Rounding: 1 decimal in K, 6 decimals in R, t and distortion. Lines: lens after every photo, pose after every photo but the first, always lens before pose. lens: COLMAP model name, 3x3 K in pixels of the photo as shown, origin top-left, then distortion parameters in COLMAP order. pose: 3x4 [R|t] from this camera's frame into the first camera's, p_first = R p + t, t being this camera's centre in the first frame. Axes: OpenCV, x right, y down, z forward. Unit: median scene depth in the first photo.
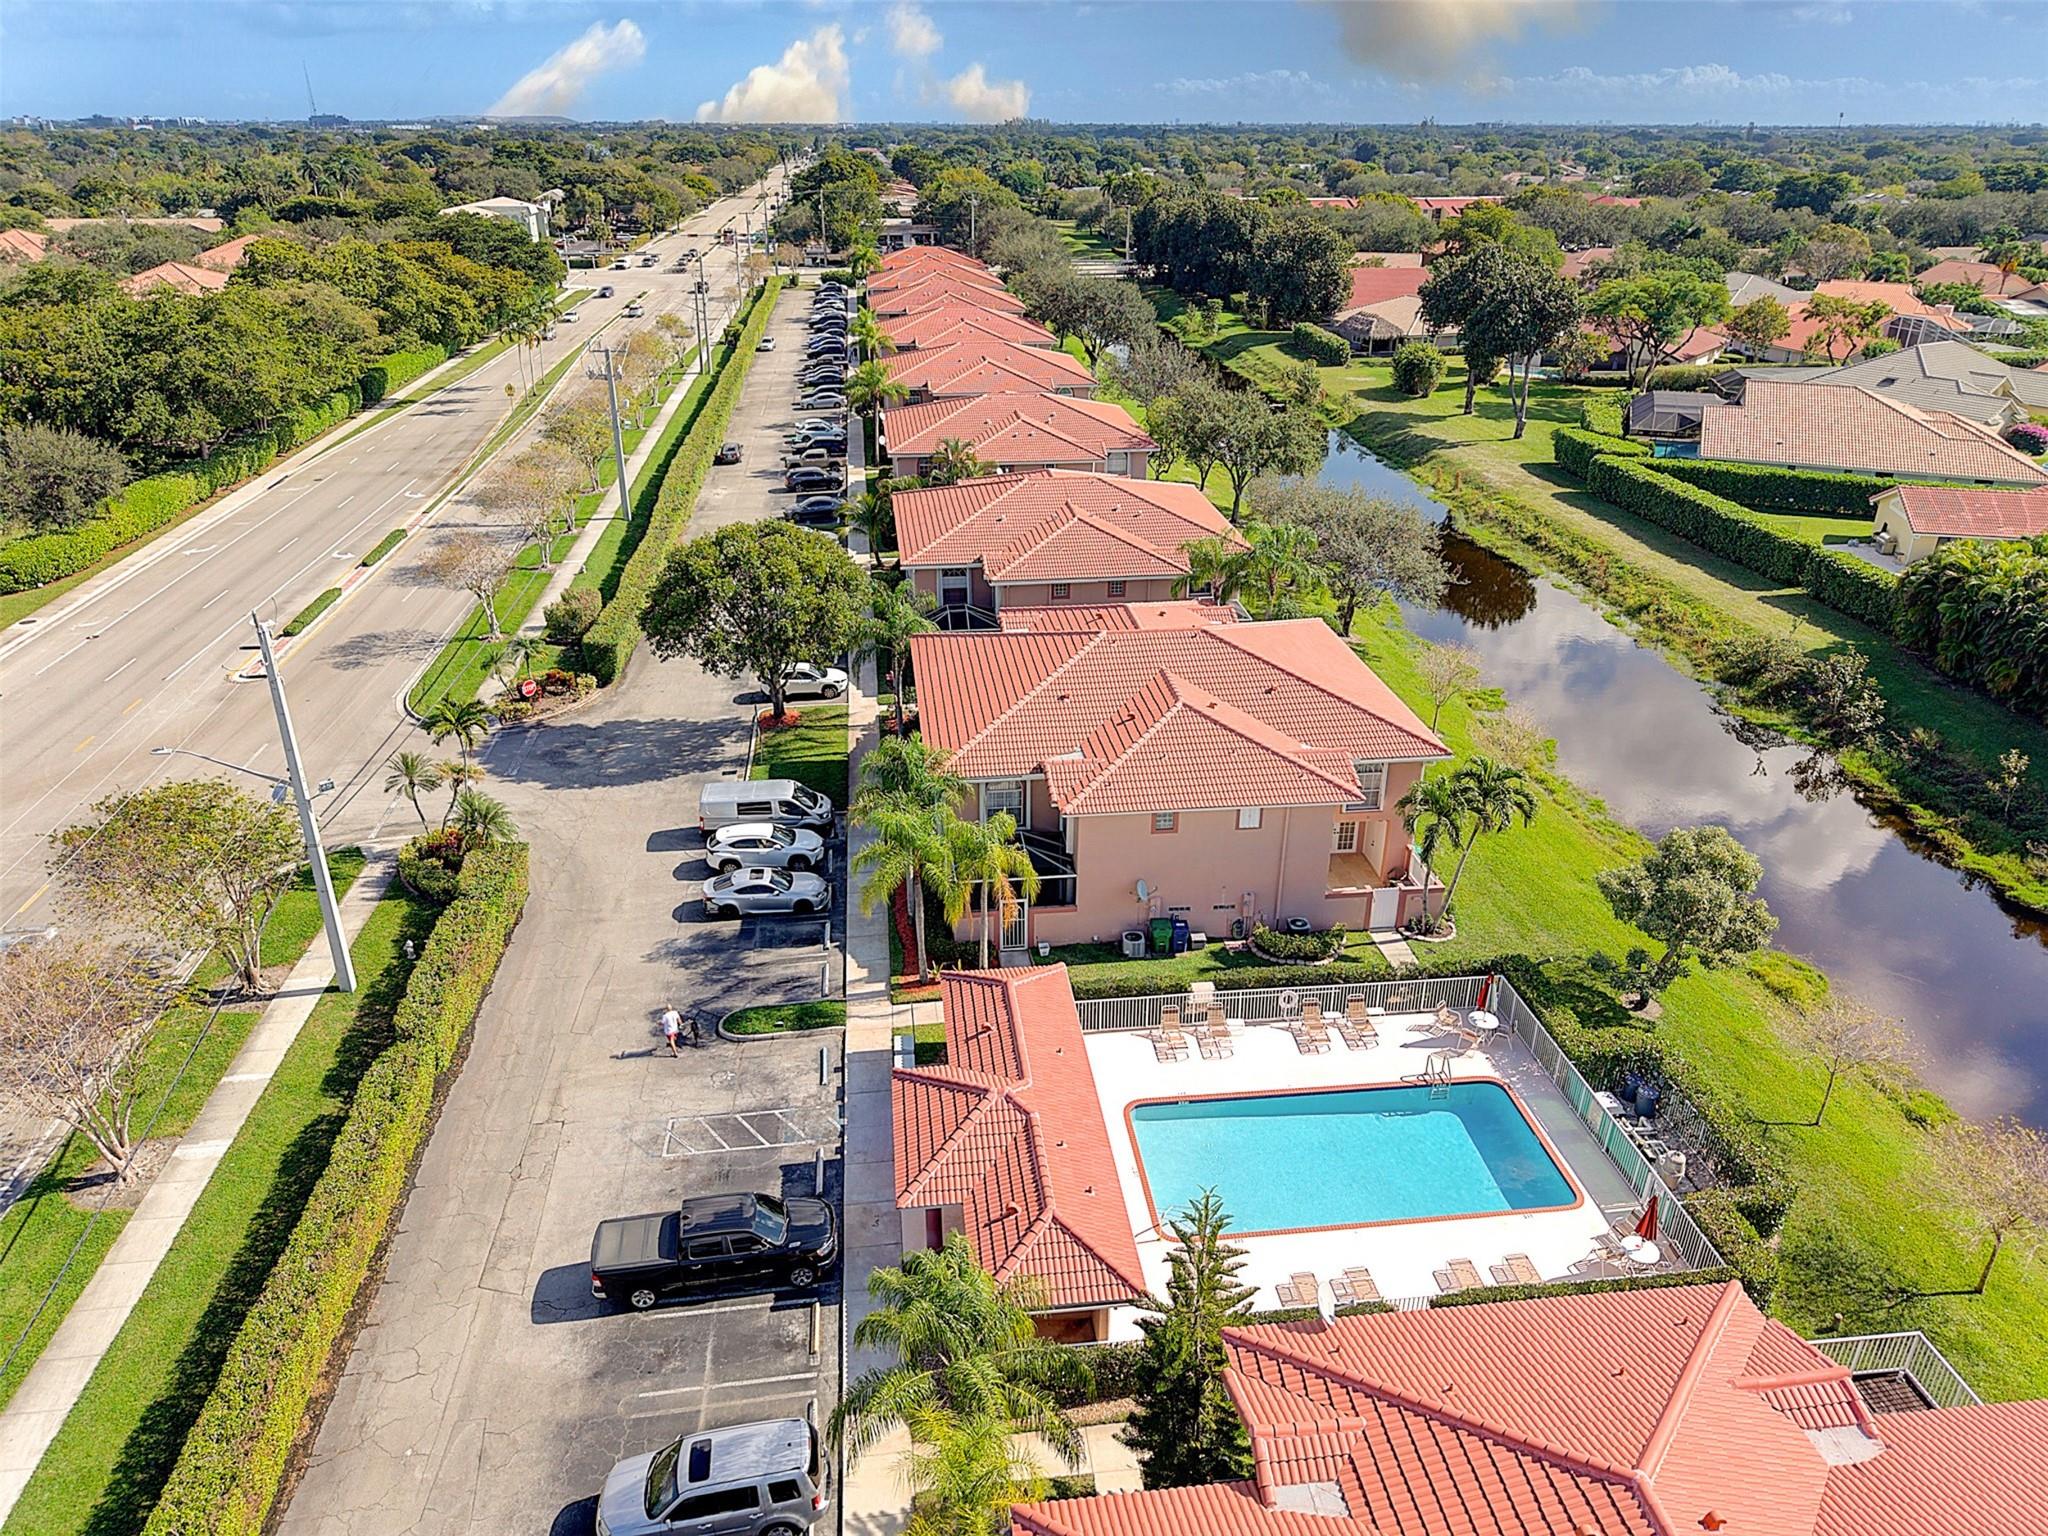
lens RADIAL K [[1358.0, 0, 1024.0], [0, 1358.0, 768.0], [0, 0, 1]] dist [-0.000351, 0.001658]
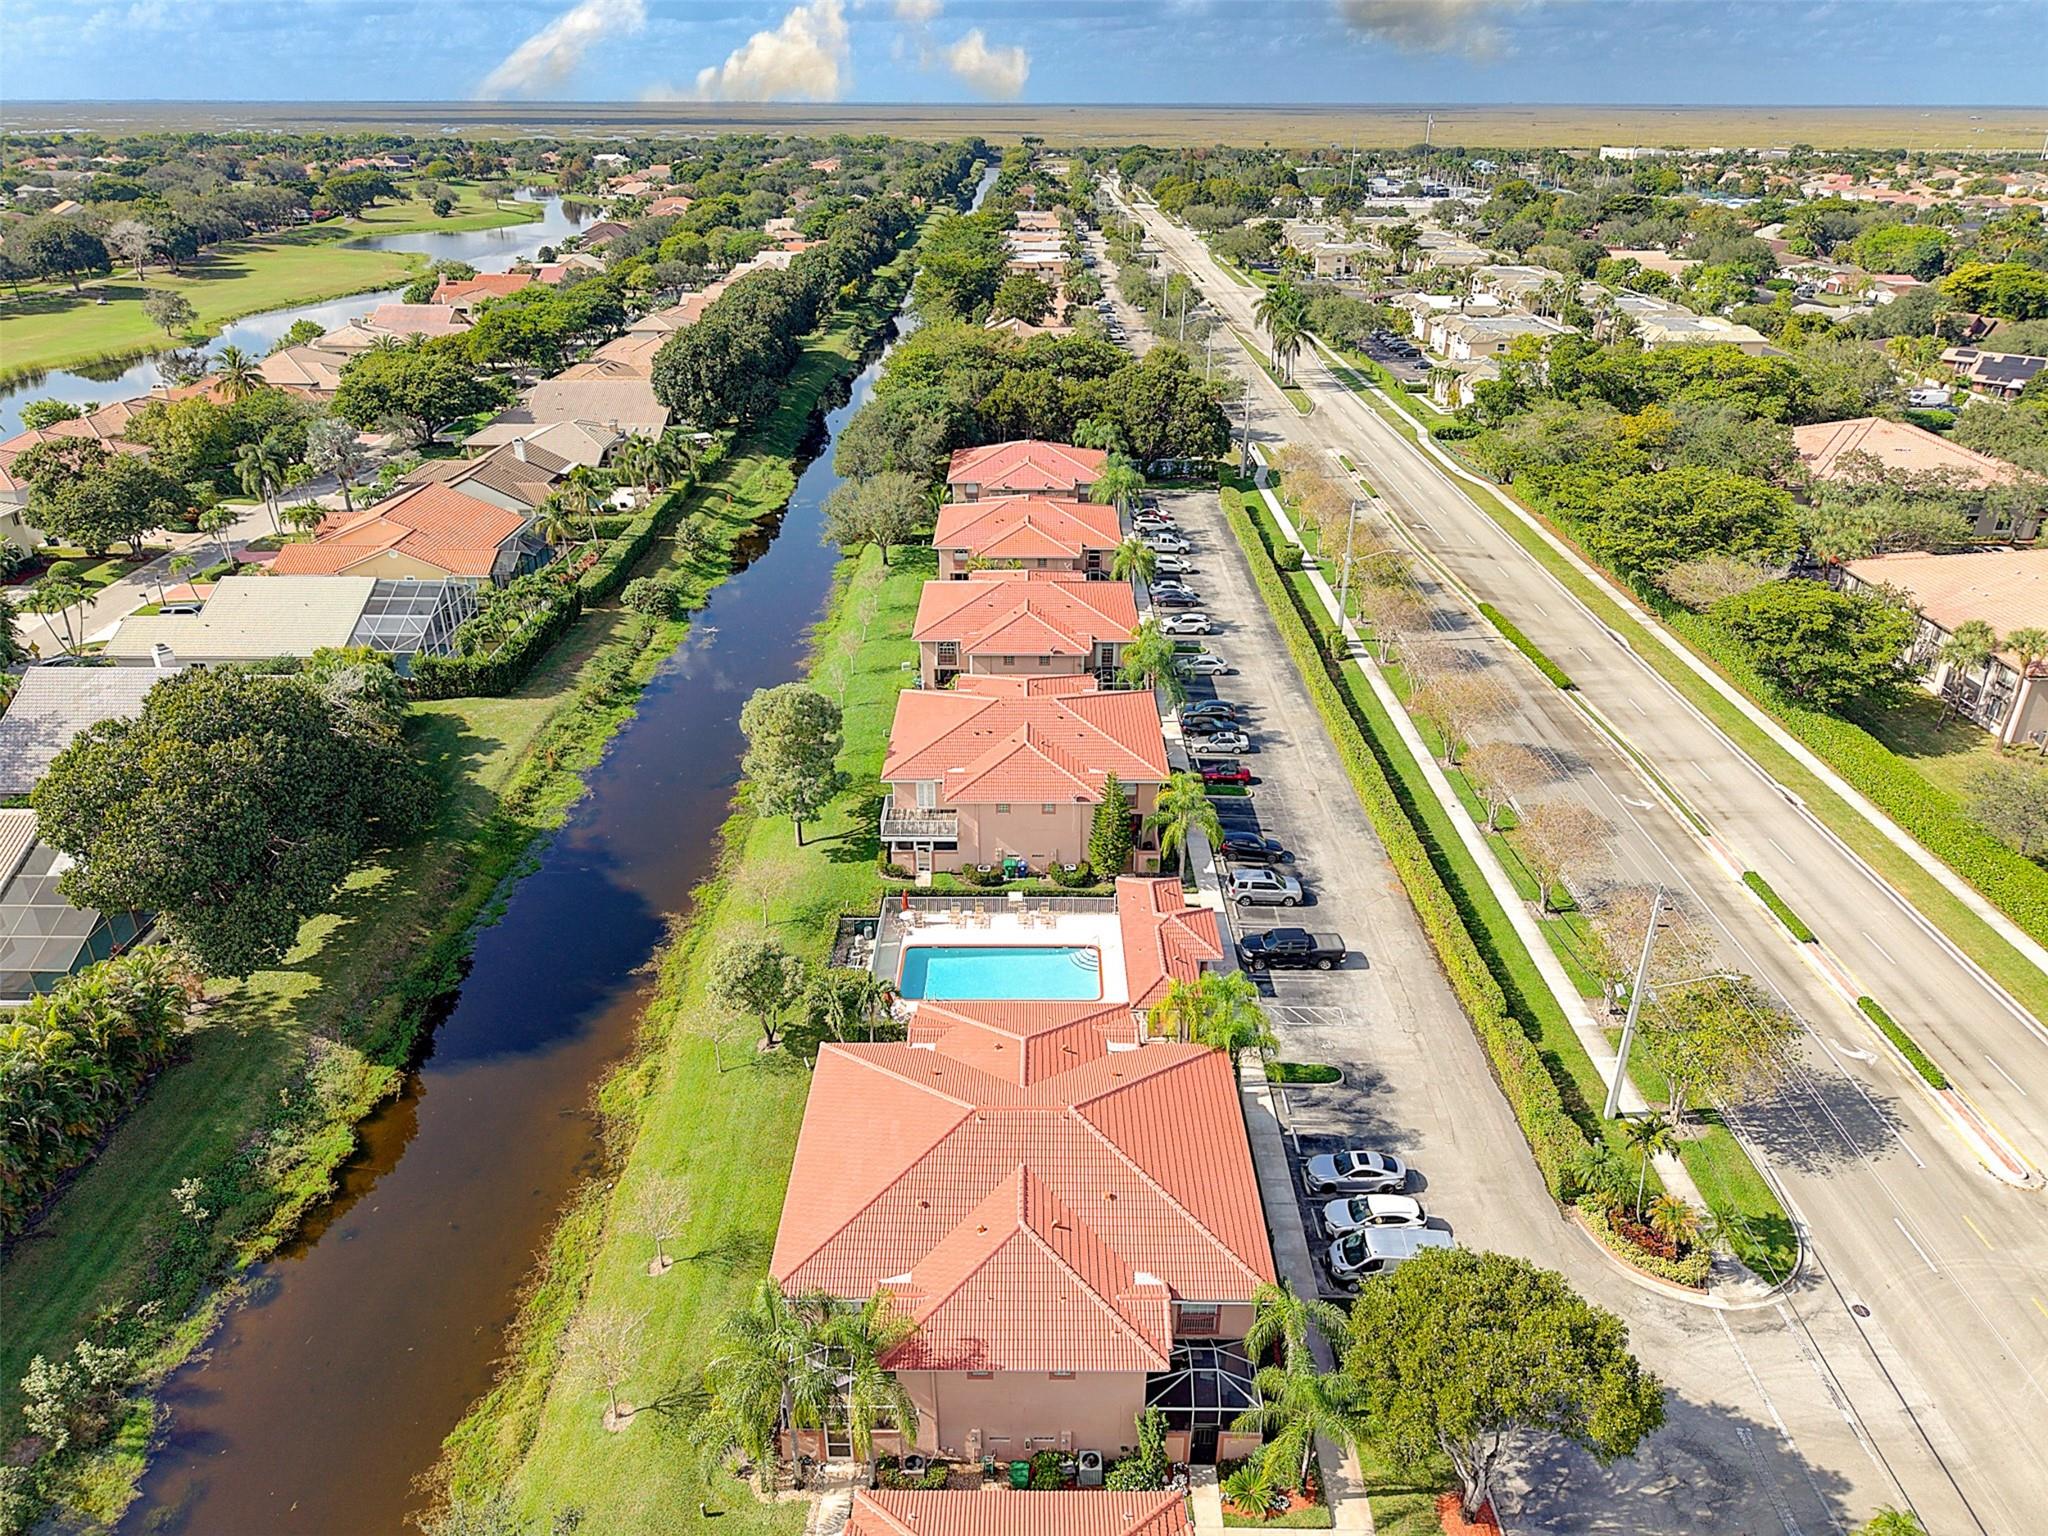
lens RADIAL K [[1358.0, 0, 1024.0], [0, 1358.0, 768.0], [0, 0, 1]] dist [-0.000351, 0.001658]
pose [[-0.993014, -0.051770, 0.106037, -0.000955], [0.050426, 0.626257, 0.777985, -1.405552], [-0.106683, 0.777896, -0.619271, 1.889039]]
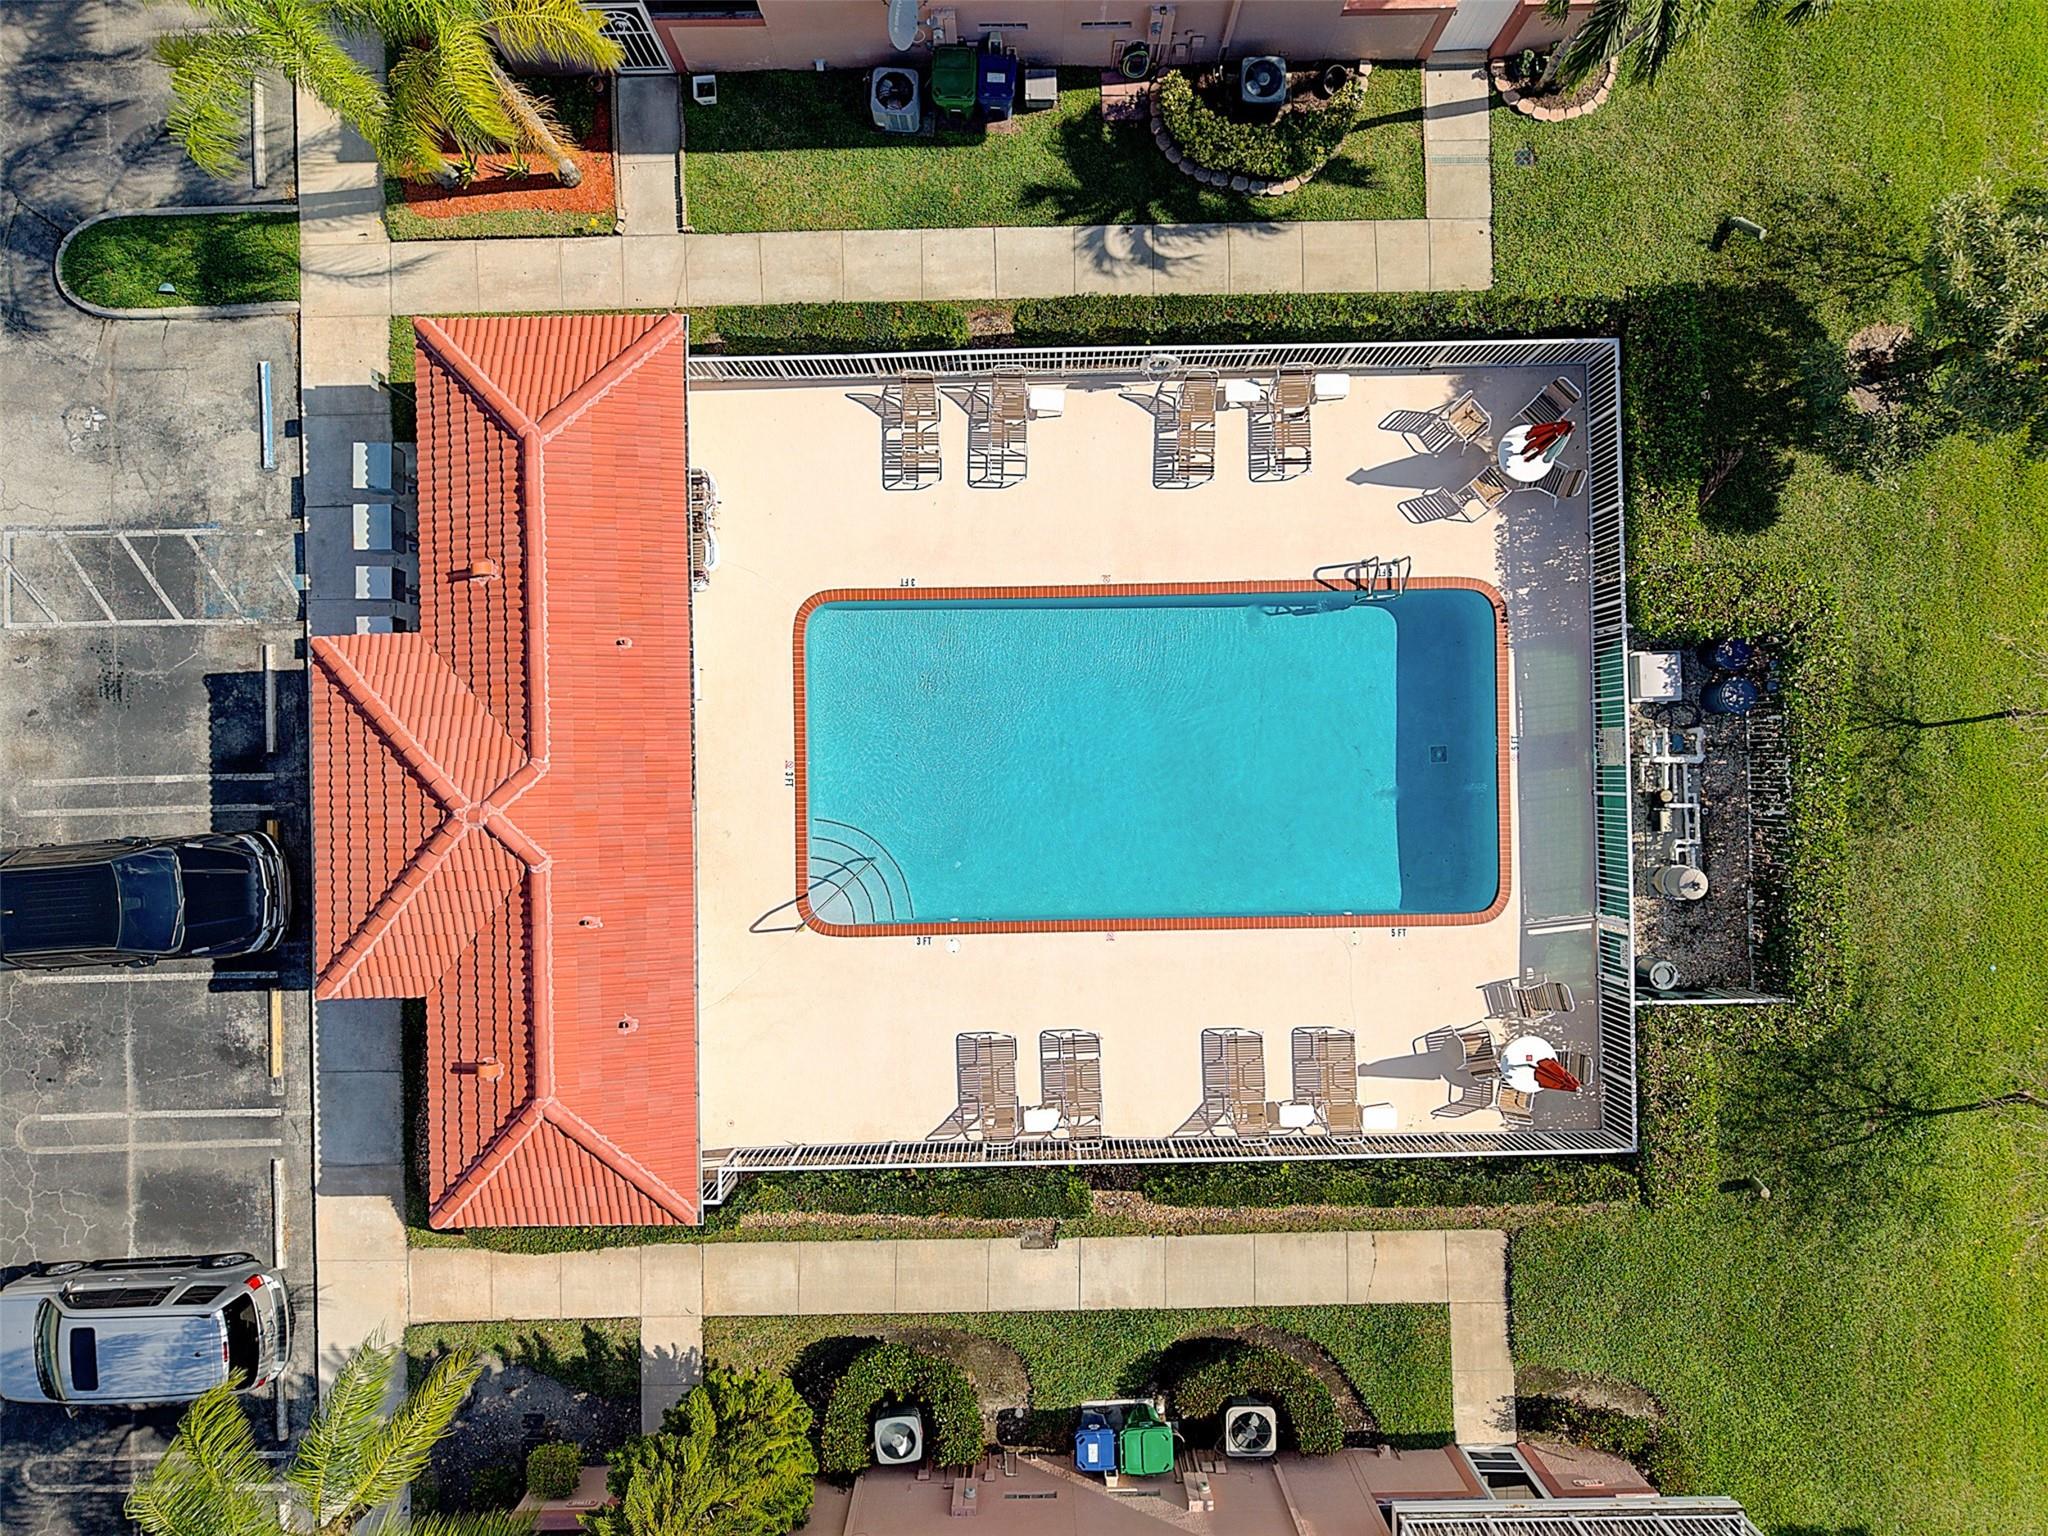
lens RADIAL K [[1358.0, 0, 1024.0], [0, 1358.0, 768.0], [0, 0, 1]] dist [-0.000351, 0.001658]
pose [[0.995530, 0.094434, -0.001693, 0.170422], [-0.038819, 0.425444, 0.904152, -0.224750], [0.086103, -0.900044, 0.427208, 0.692431]]
